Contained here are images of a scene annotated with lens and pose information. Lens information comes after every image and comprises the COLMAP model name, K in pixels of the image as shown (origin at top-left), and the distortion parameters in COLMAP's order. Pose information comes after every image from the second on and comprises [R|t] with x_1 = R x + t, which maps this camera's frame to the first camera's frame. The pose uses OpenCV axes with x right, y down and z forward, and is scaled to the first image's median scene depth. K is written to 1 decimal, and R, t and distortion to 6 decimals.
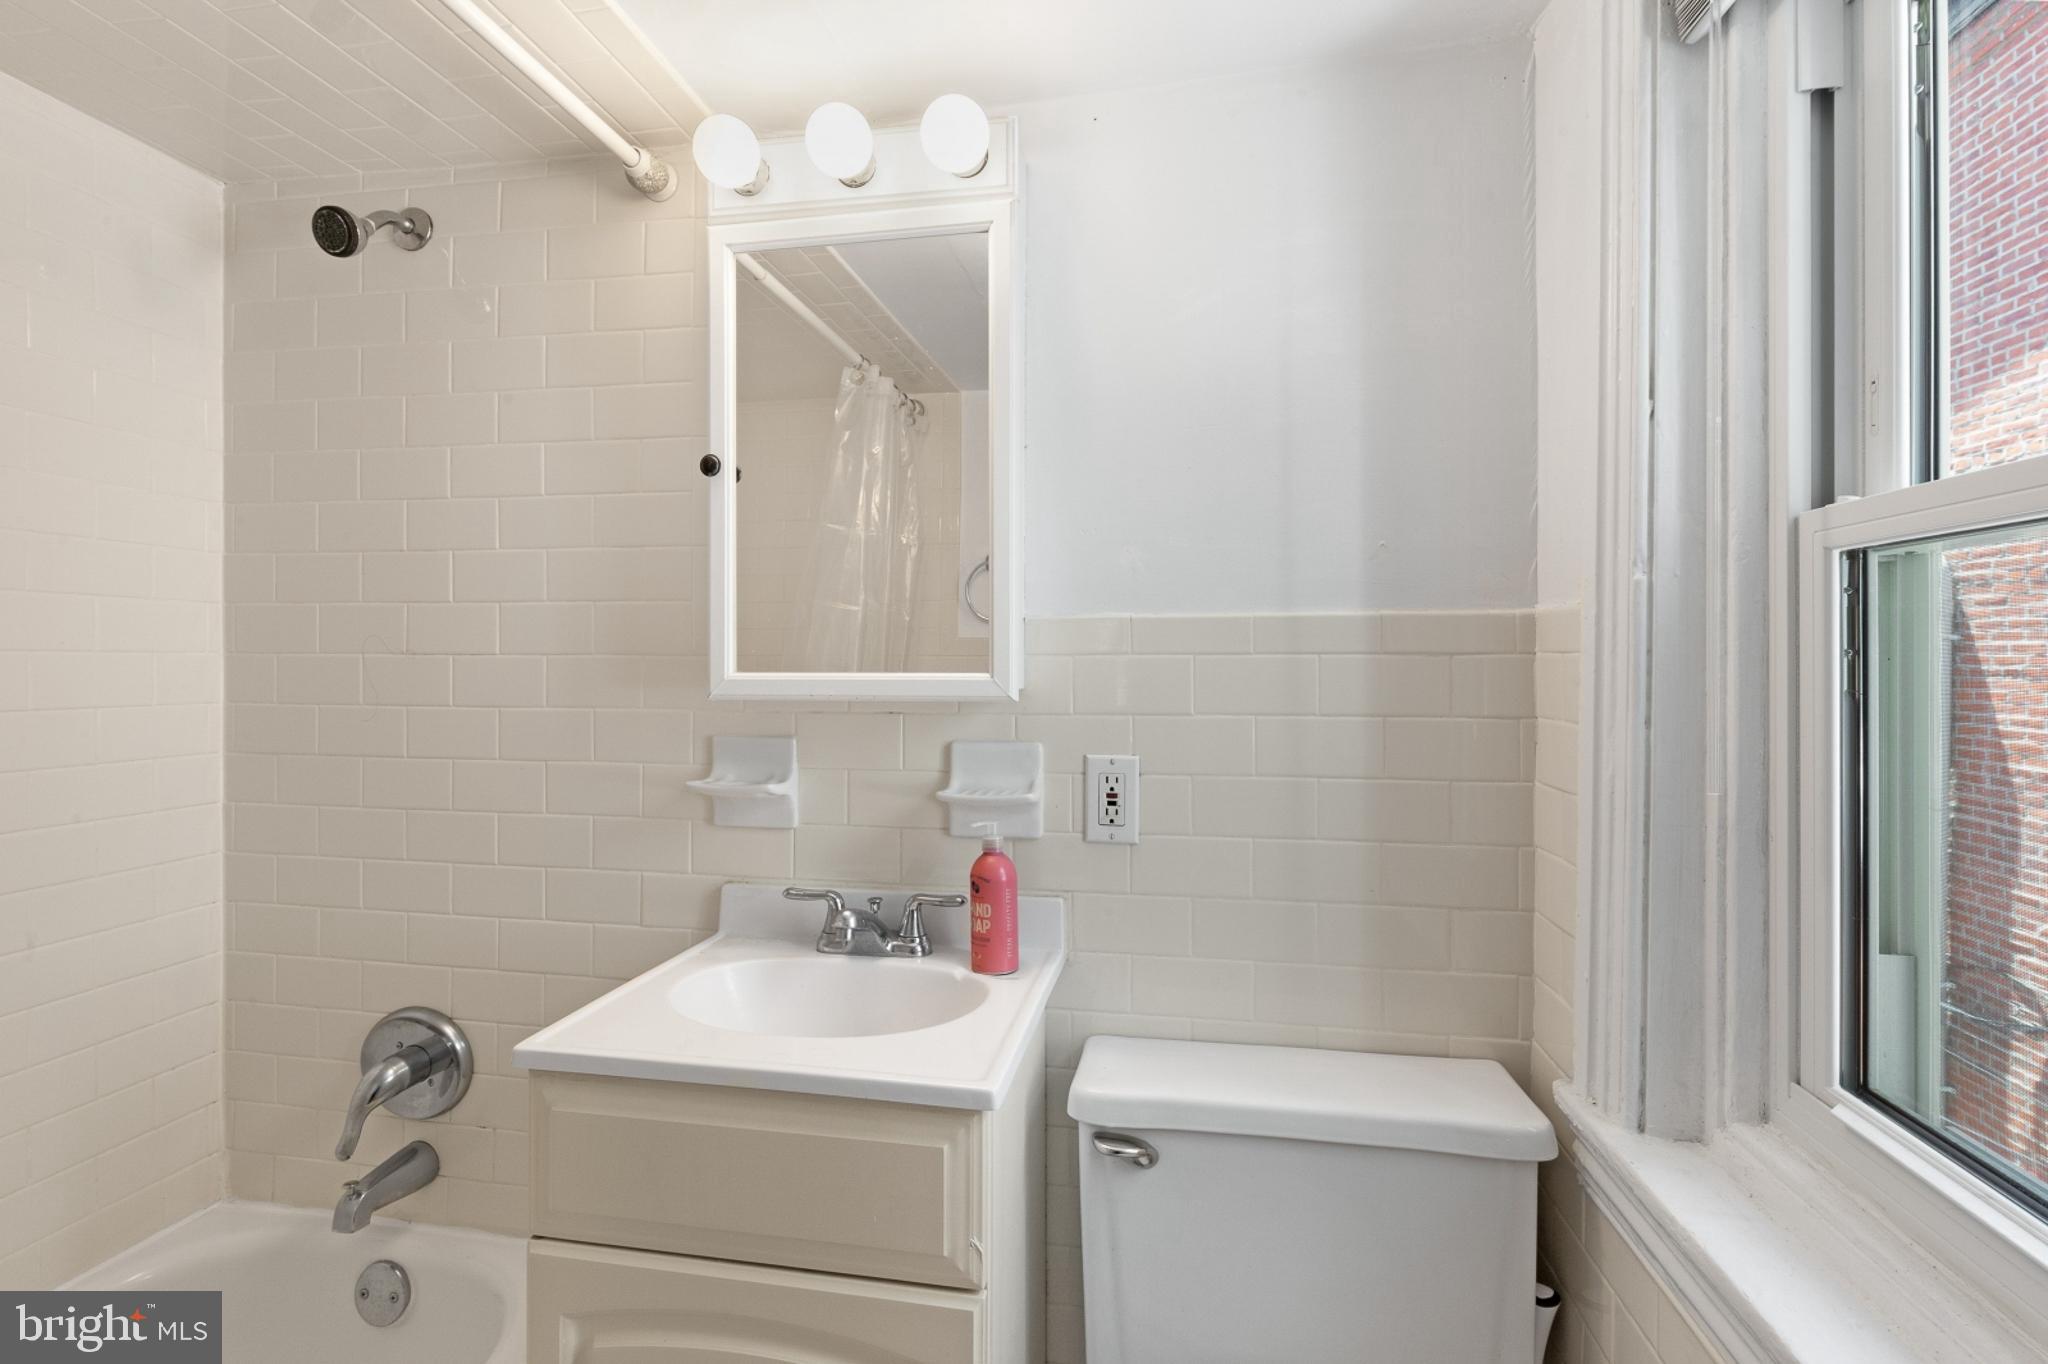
lens RADIAL K [[956.1, 0, 1020.2], [0, 956.1, 649.6], [0, 0, 1]] dist [0.007669, -0.000687]
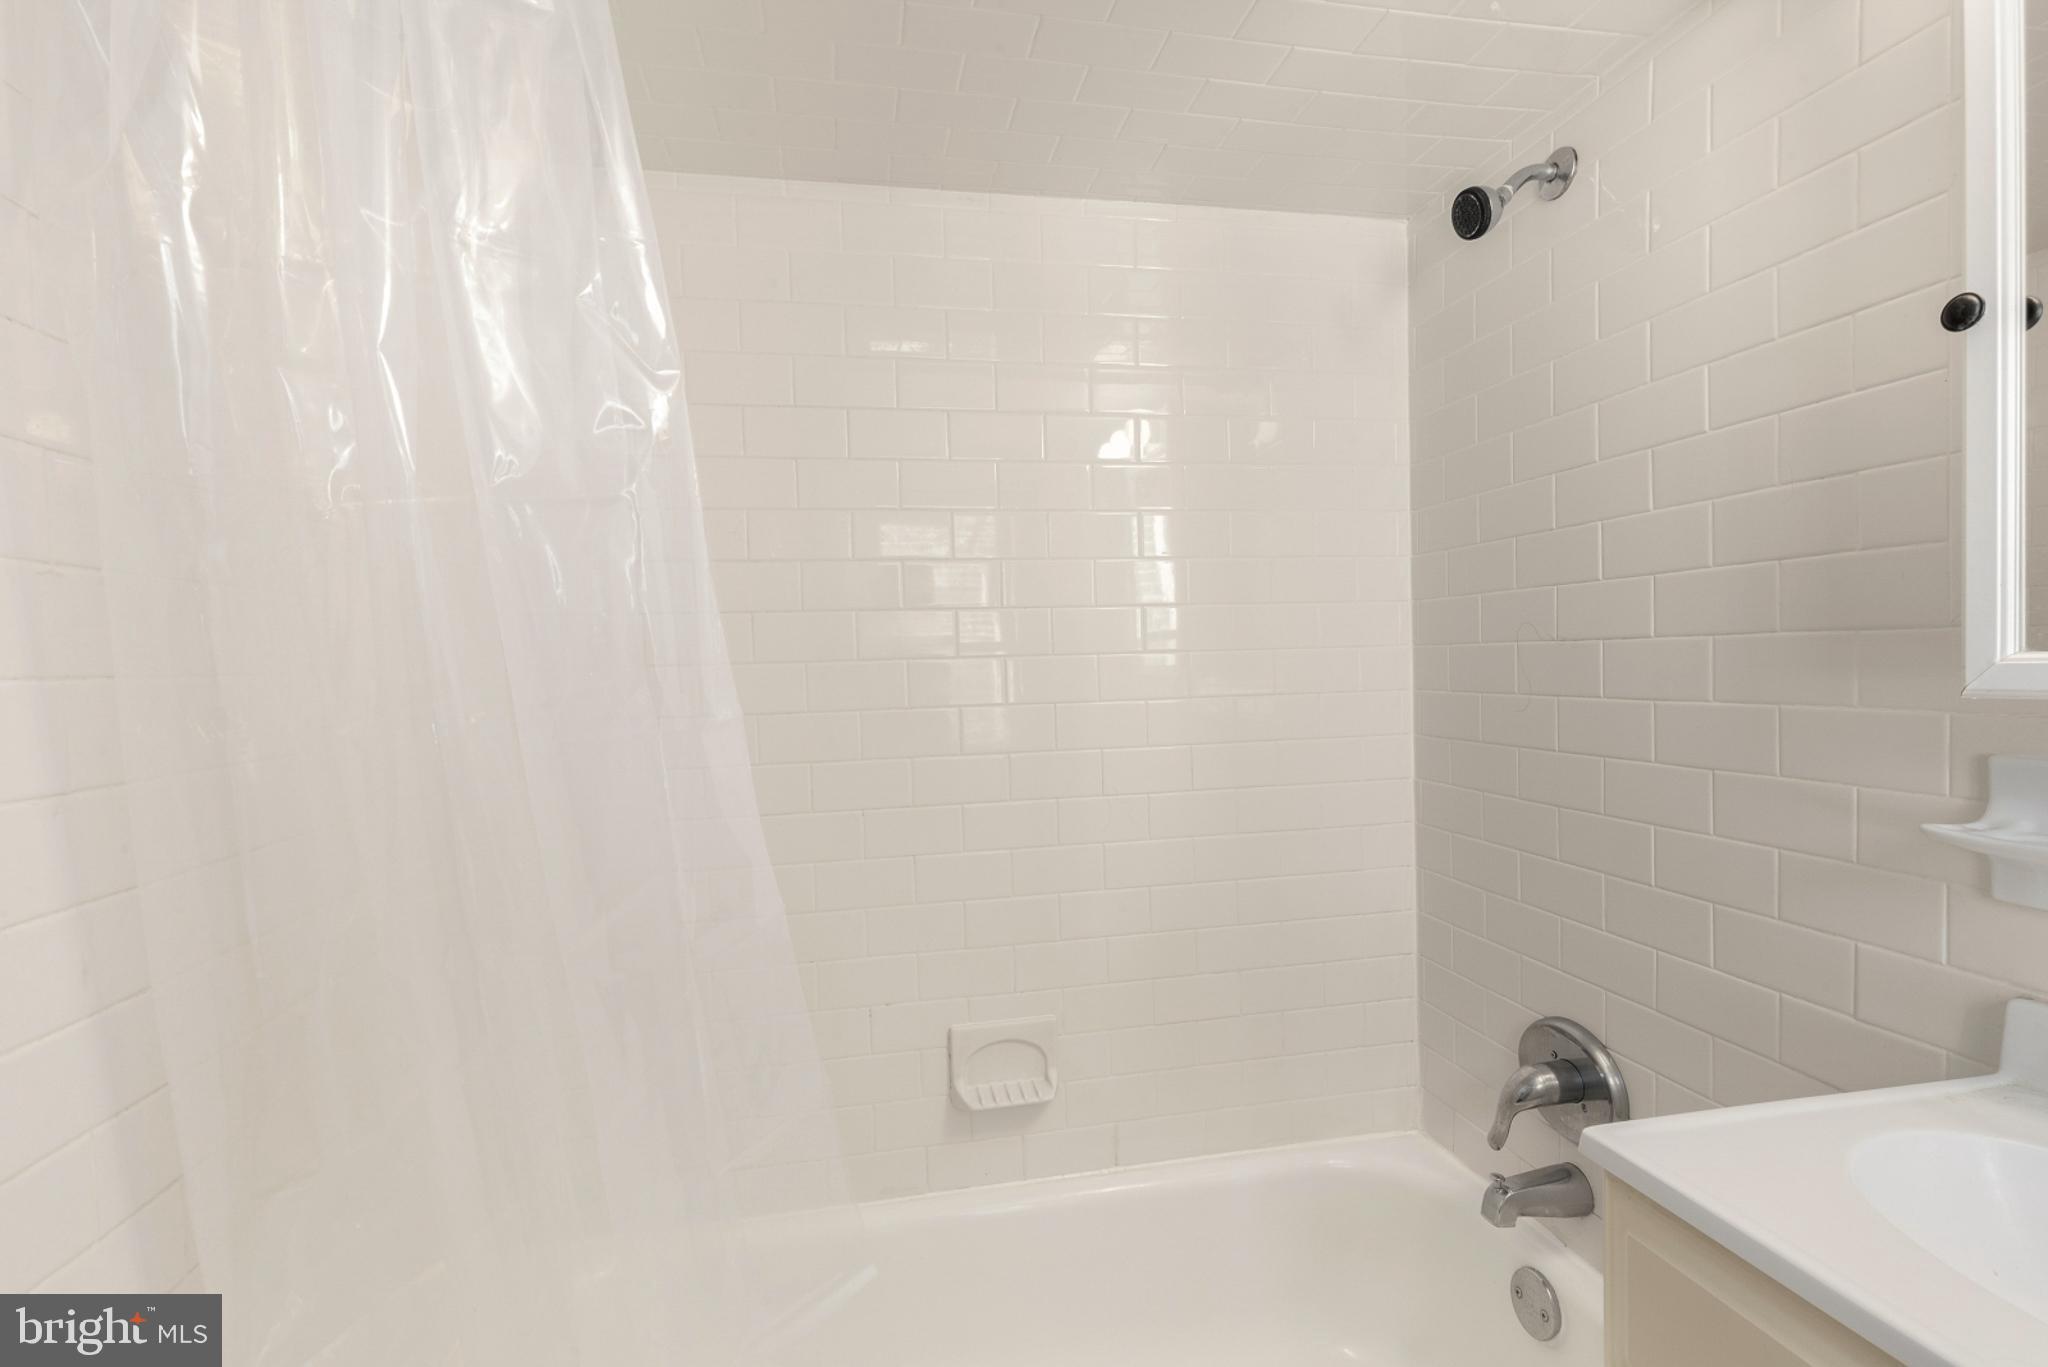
lens RADIAL K [[924.2, 0, 1021.0], [0, 924.2, 688.9], [0, 0, 1]] dist [0.011373, -0.004783]
pose [[0.356817, 0.011846, -0.934099, 0.016486], [0.041909, 0.998710, 0.028674, 0.004177], [0.933234, -0.049378, 0.355860, 0.203494]]
